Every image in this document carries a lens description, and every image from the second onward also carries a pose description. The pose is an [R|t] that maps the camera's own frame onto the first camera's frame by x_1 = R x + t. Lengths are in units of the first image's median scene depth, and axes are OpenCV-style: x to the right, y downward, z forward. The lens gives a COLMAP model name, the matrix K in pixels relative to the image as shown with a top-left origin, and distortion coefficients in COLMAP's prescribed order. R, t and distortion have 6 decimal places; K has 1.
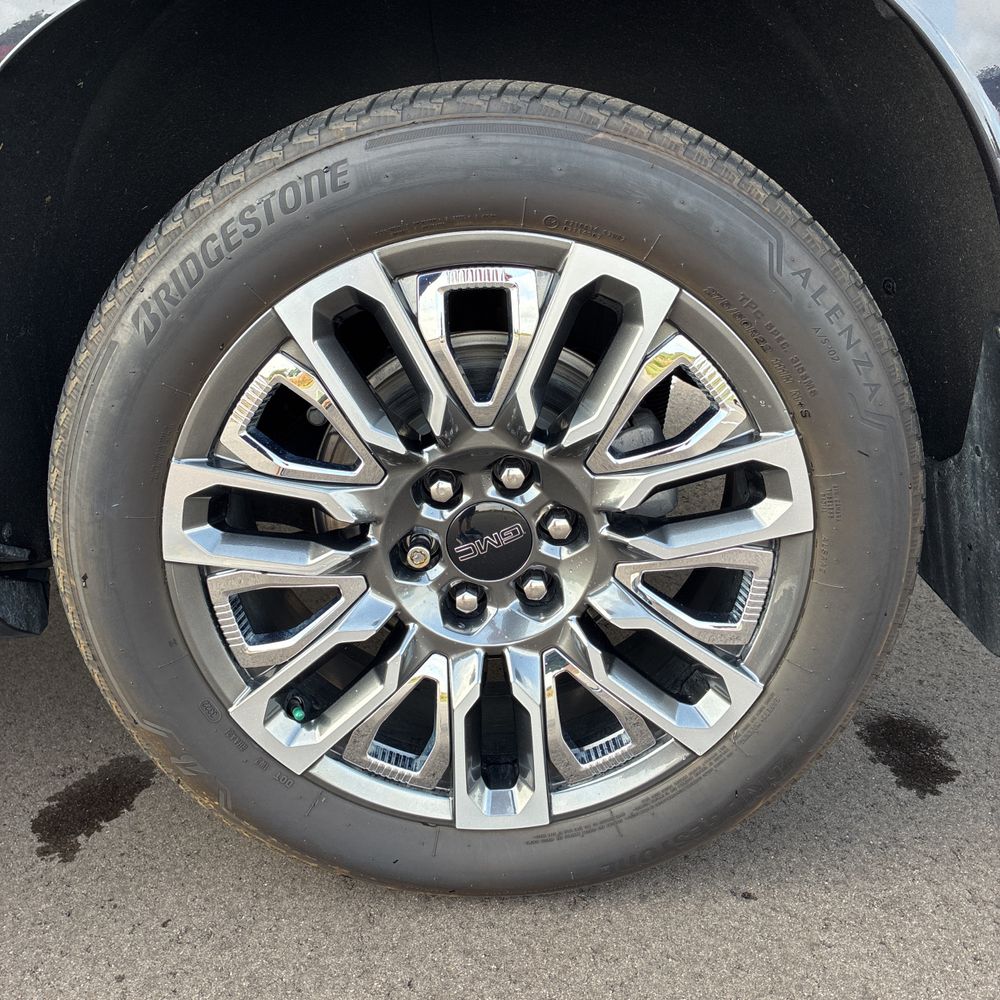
lens RADIAL K [[1015.9, 0, 500.0], [0, 1015.9, 500.0], [0, 0, 1]] dist [0.025818, -0.022322]
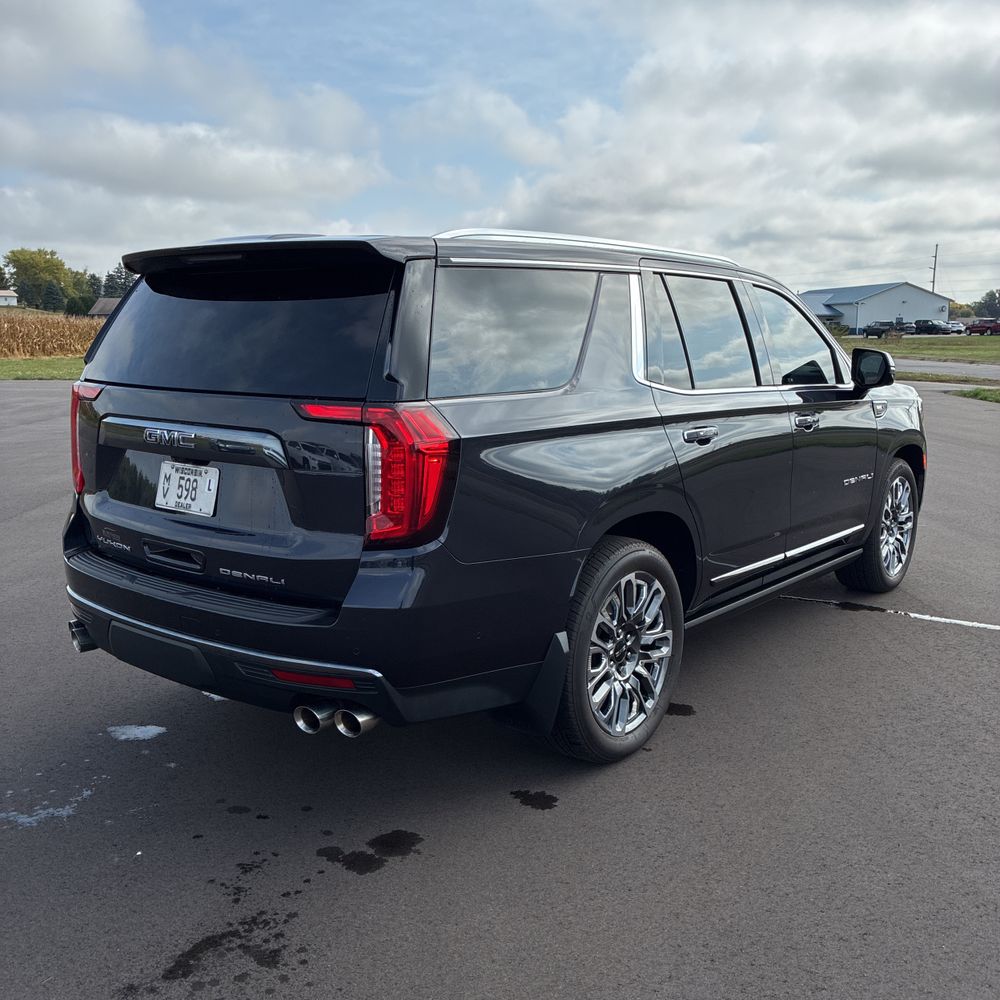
lens RADIAL K [[1015.9, 0, 500.0], [0, 1015.9, 500.0], [0, 0, 1]] dist [0.025818, -0.022322]
pose [[0.567461, 0.256038, 0.782580, -3.549309], [0.081527, 0.928284, -0.362825, 0.902738], [-0.819354, 0.269690, 0.505891, -0.733022]]
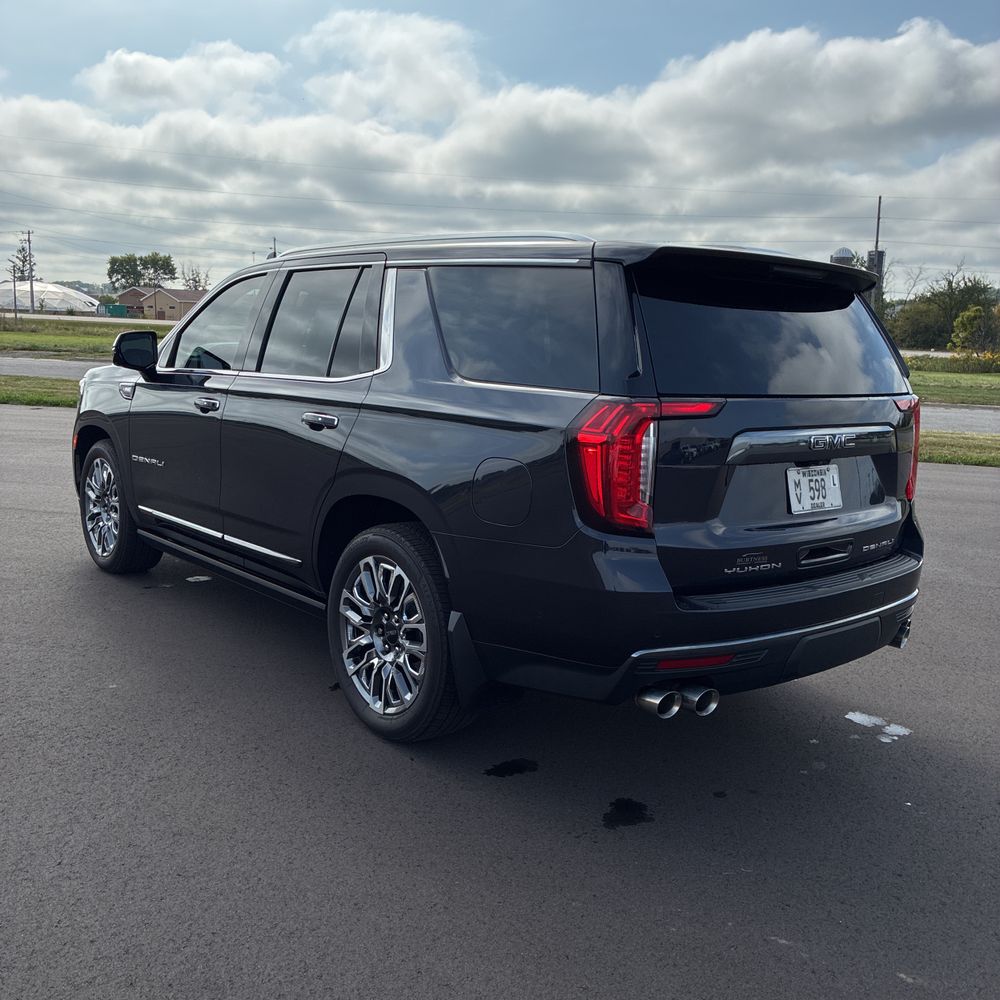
lens RADIAL K [[1013.5, 0, 495.5], [0, 1013.5, 497.1], [0, 0, 1]] dist [0.031355, -0.021086]
pose [[0.618701, 0.201937, -0.759230, 3.249247], [-0.354989, 0.933977, -0.040867, -0.452218], [0.700850, 0.294803, 0.649538, -1.471581]]
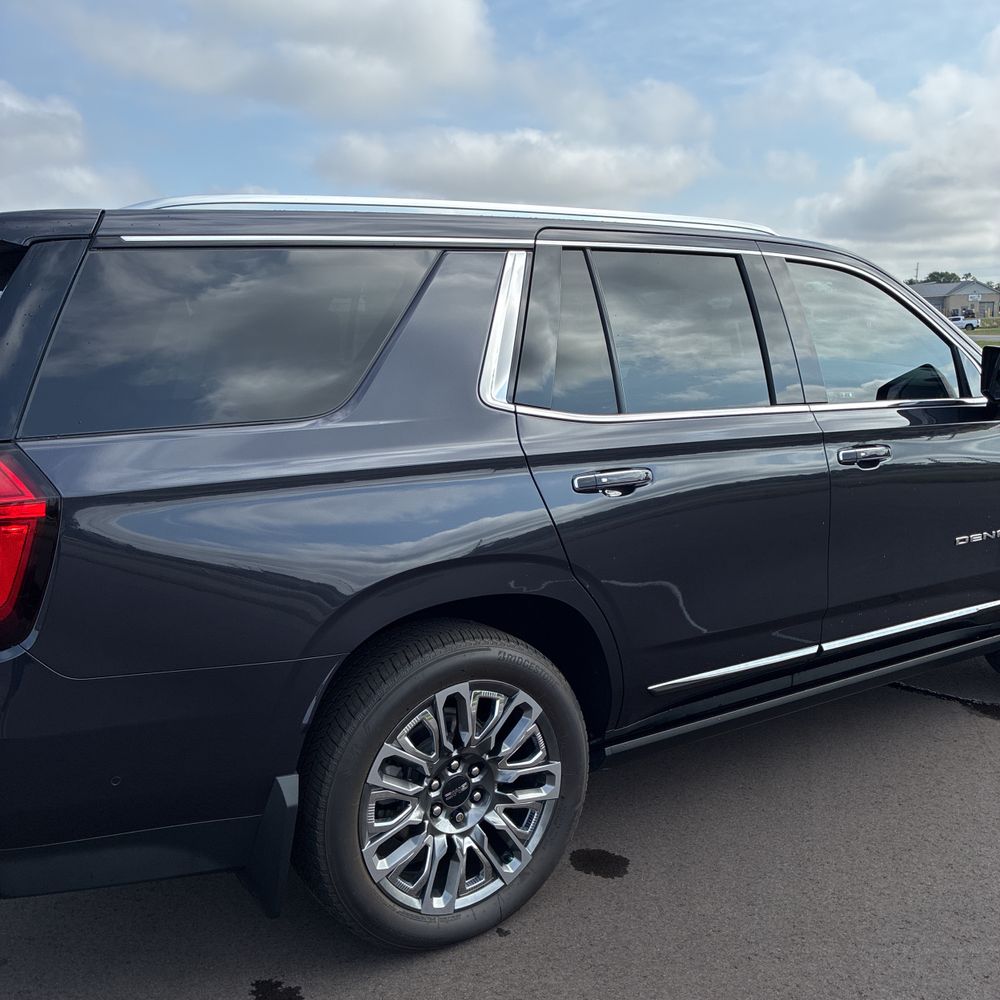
lens RADIAL K [[1015.9, 0, 500.0], [0, 1015.9, 500.0], [0, 0, 1]] dist [0.025818, -0.022322]
pose [[0.771546, 0.274326, 0.573987, -1.738536], [-0.061903, 0.930342, -0.361429, 0.304037], [-0.633154, 0.243328, 0.734784, -1.263835]]
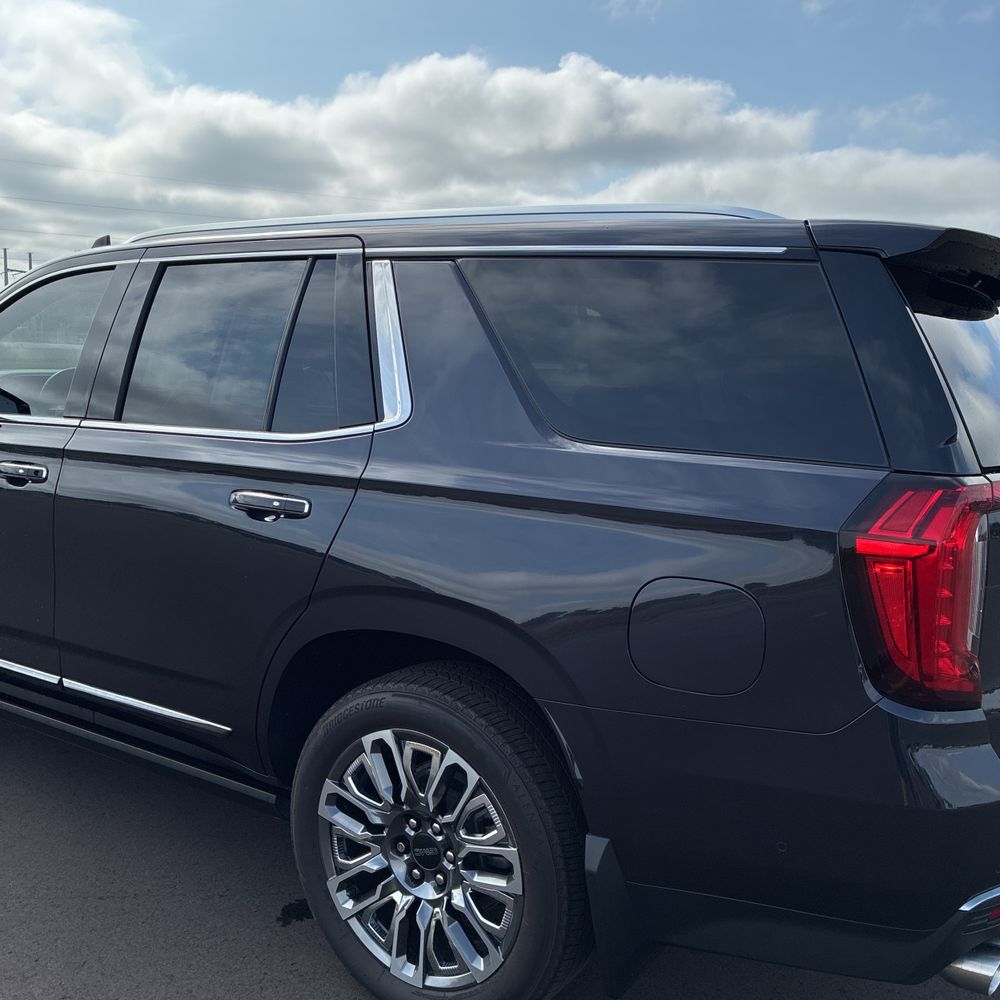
lens RADIAL K [[1041.1, 0, 500.0], [0, 1041.1, 500.0], [0, 0, 1]] dist [-0.009161, 0.003021]
pose [[0.810883, 0.163366, -0.561943, 1.444685], [-0.290311, 0.946053, -0.143887, -0.463342], [0.508122, 0.279814, 0.814565, -1.193643]]
